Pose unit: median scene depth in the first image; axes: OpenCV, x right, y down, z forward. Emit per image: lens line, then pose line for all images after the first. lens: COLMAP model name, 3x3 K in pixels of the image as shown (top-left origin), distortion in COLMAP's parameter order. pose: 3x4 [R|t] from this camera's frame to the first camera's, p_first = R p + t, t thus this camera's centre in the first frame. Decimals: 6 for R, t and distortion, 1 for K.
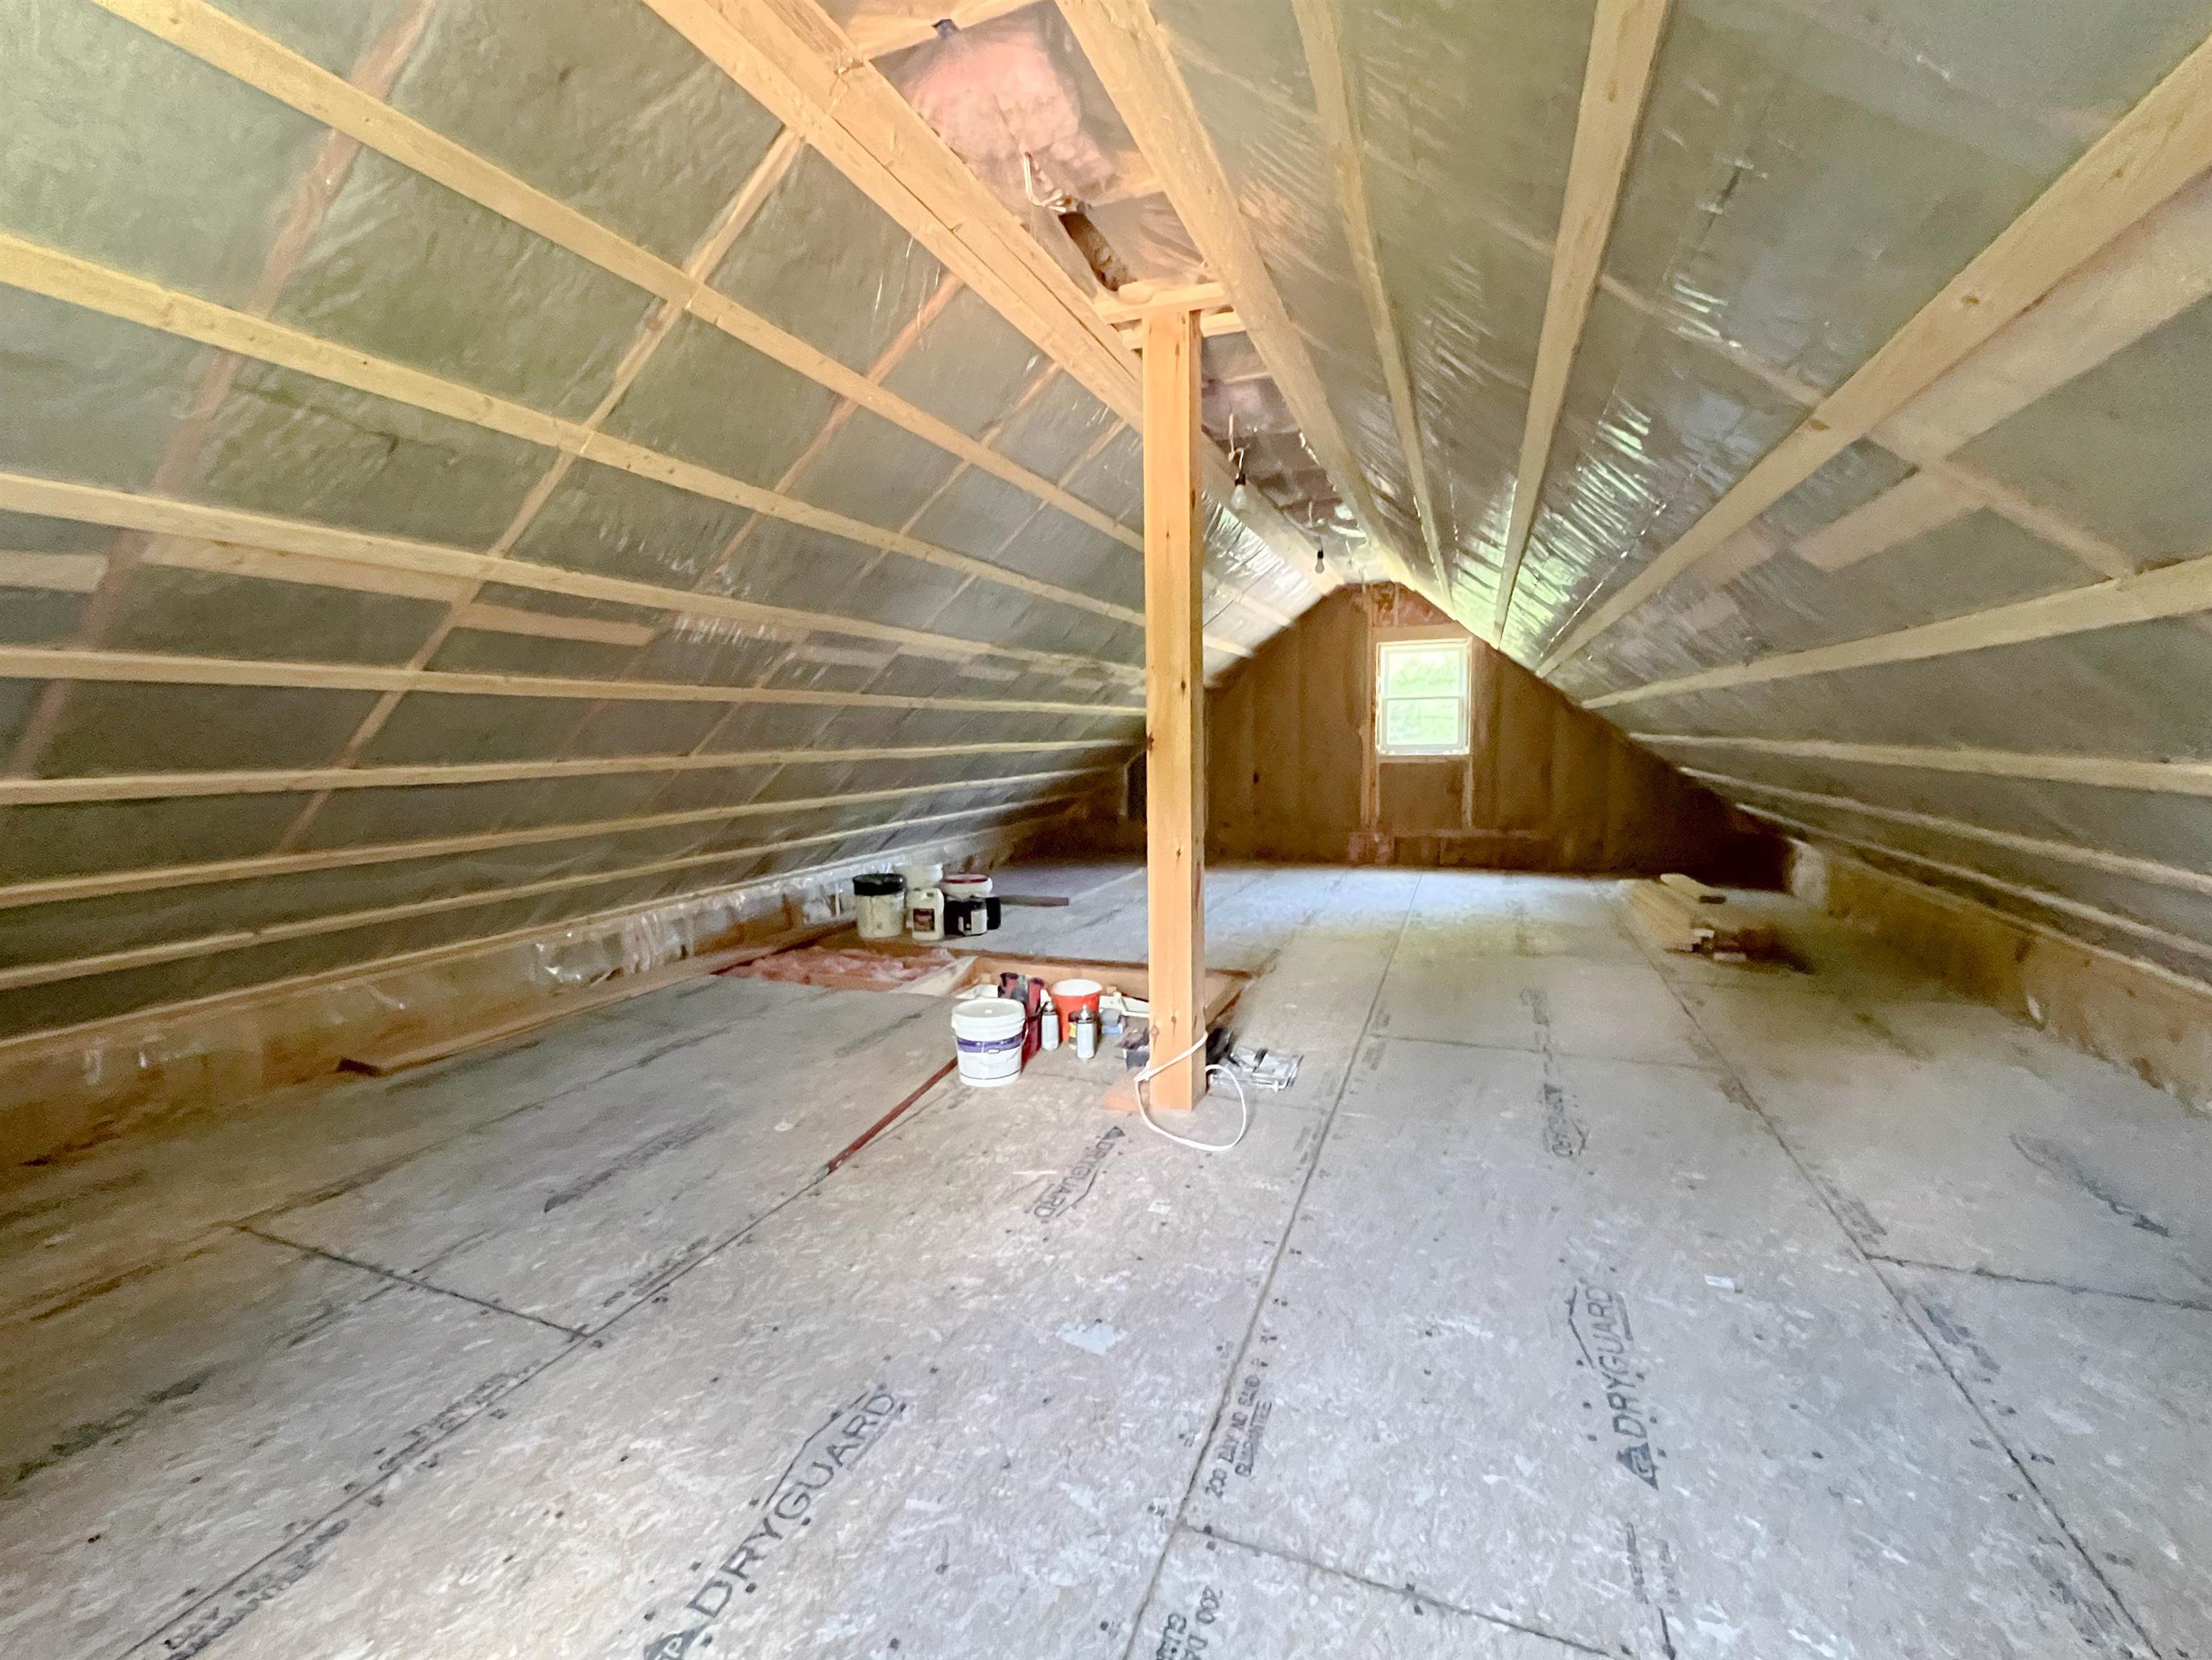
lens RADIAL K [[952.0, 0, 1096.7], [0, 952.0, 846.1], [0, 0, 1]] dist [-0.002970, -0.000218]
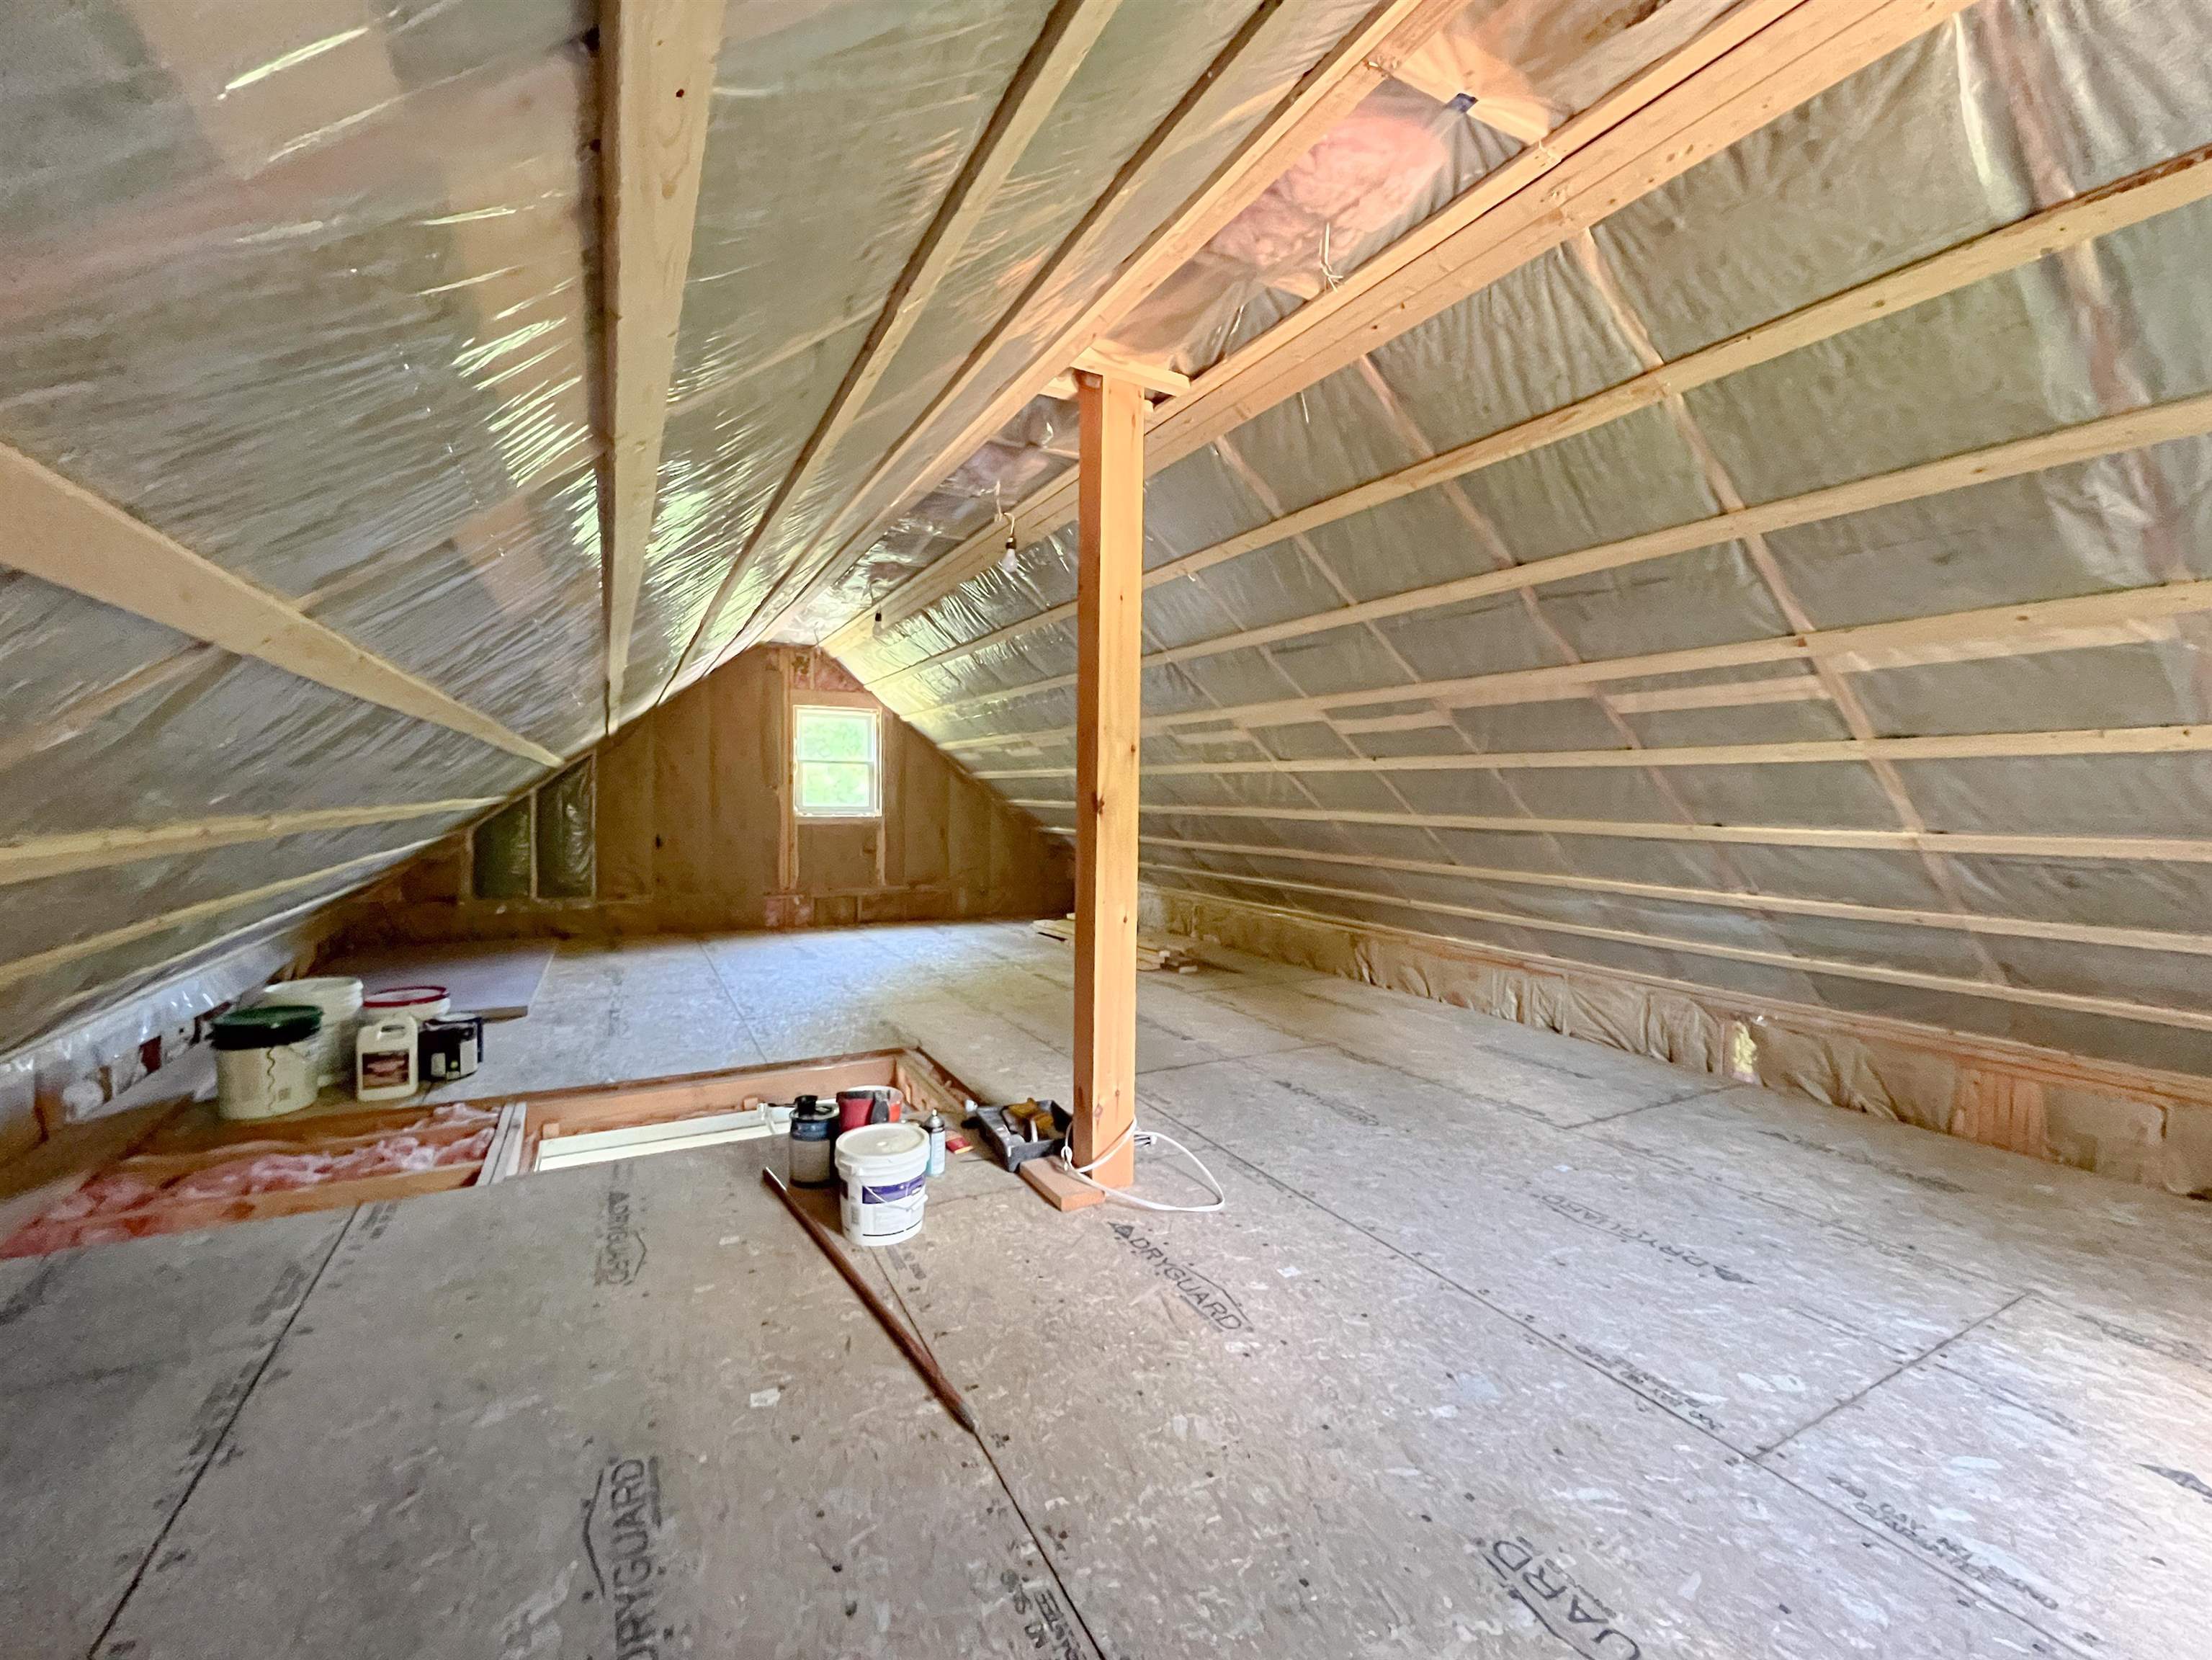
lens RADIAL K [[922.2, 0, 1101.2], [0, 922.2, 838.0], [0, 0, 1]] dist [-0.003714, 0.000280]
pose [[0.643345, -0.013590, 0.765455, -0.387518], [0.067995, 0.996905, -0.039449, -0.023790], [-0.762551, 0.077426, 0.642279, 0.239523]]
